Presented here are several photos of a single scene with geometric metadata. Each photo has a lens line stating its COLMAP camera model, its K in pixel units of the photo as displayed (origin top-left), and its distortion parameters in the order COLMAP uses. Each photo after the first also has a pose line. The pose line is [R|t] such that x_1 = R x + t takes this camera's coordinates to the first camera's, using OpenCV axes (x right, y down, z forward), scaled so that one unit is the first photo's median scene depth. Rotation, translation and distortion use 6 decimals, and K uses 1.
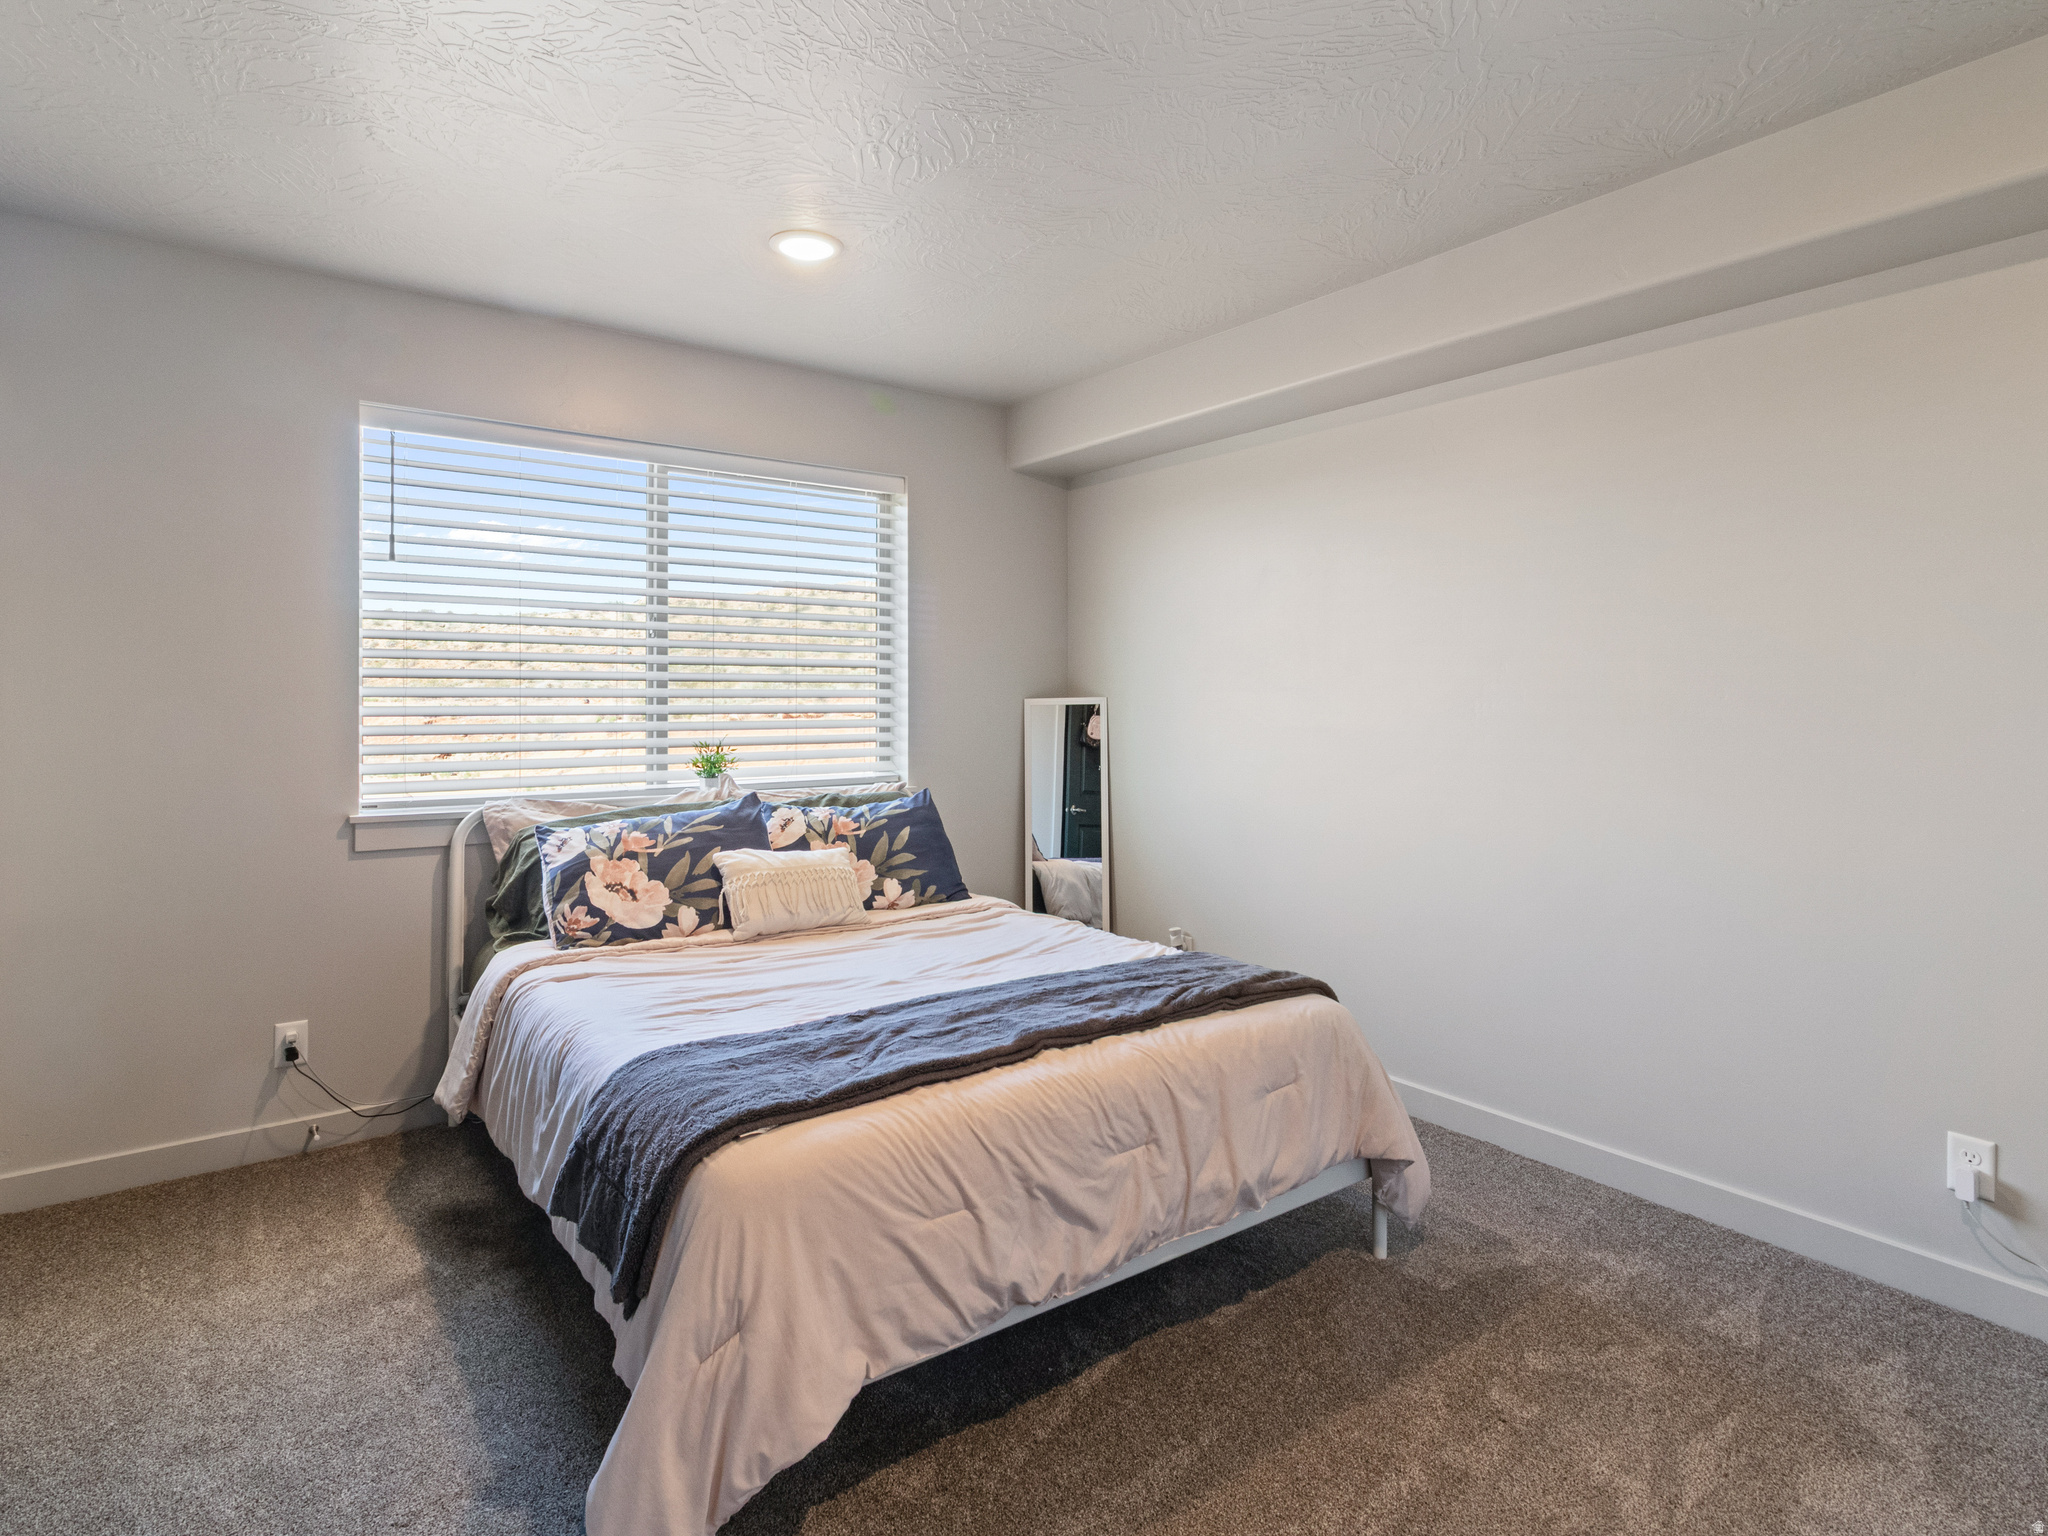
lens RADIAL K [[1100.9, 0, 1015.4], [0, 1100.9, 746.4], [0, 0, 1]] dist [0.000652, 0.000335]
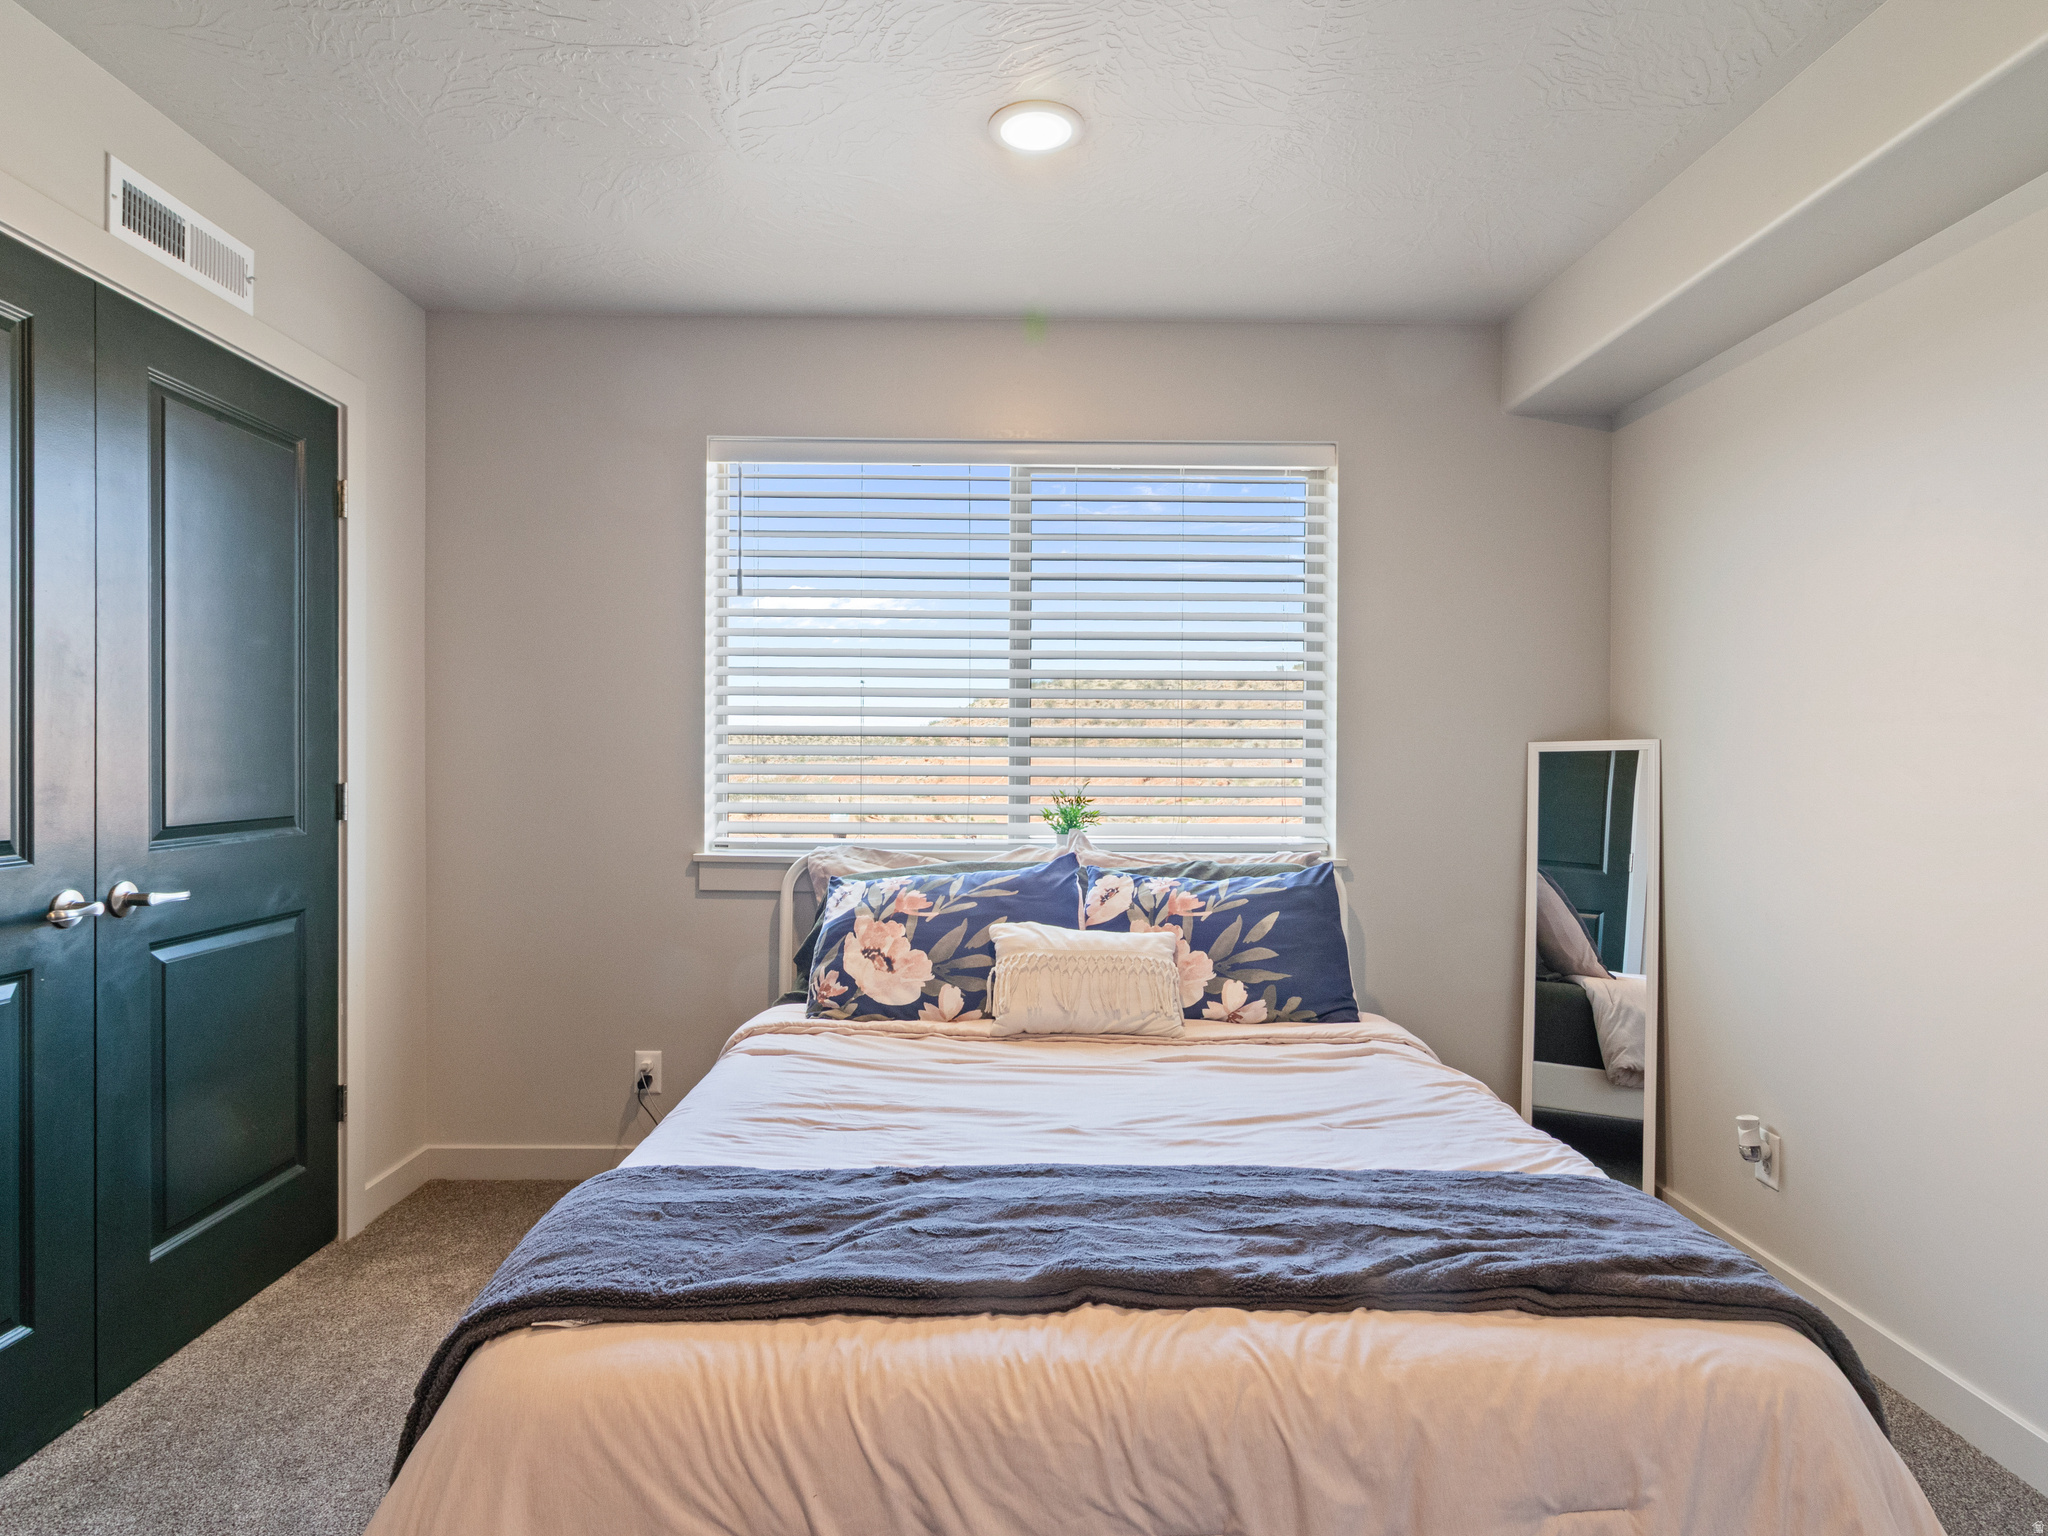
lens RADIAL K [[1153.7, 0, 1004.1], [0, 1153.7, 795.8], [0, 0, 1]] dist [0.001146, -0.001077]
pose [[0.812186, 0.025060, -0.582860, 0.235136], [-0.032027, 0.999486, -0.001656, 0.003259], [0.582519, 0.020012, 0.812571, 0.316501]]
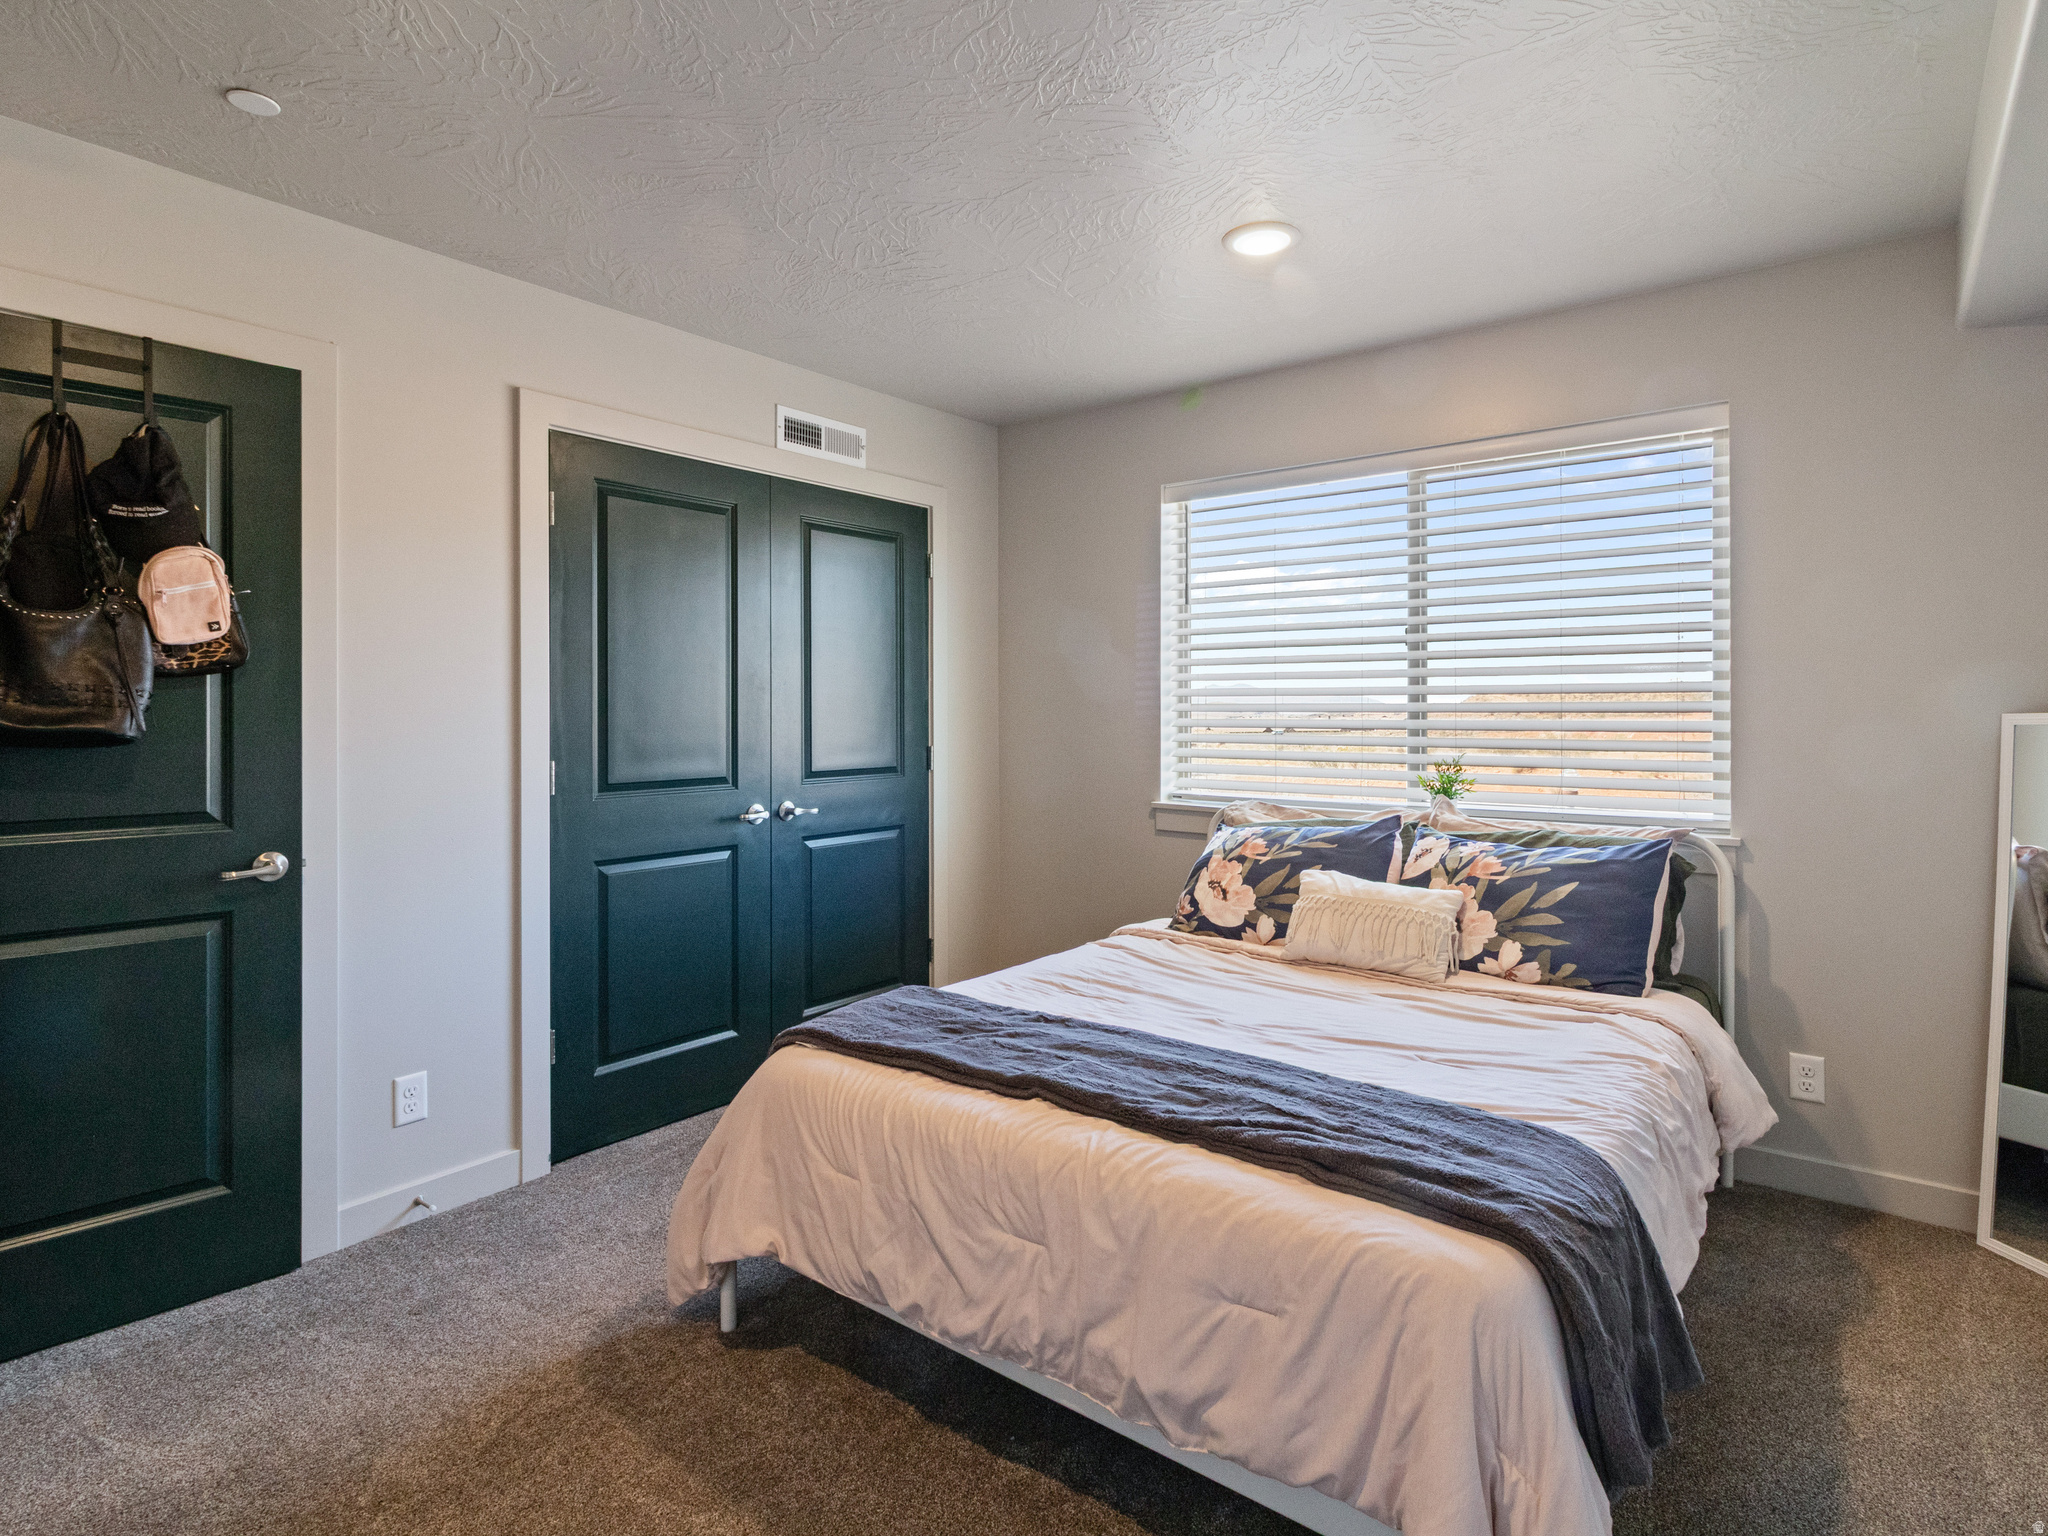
lens RADIAL K [[1068.3, 0, 1016.3], [0, 1068.3, 754.6], [0, 0, 1]] dist [-0.002368, 0.000054]
pose [[0.268009, 0.038866, -0.962632, 0.592005], [-0.040912, 0.998744, 0.028933, -0.024243], [0.962547, 0.031629, 0.269263, 0.501481]]
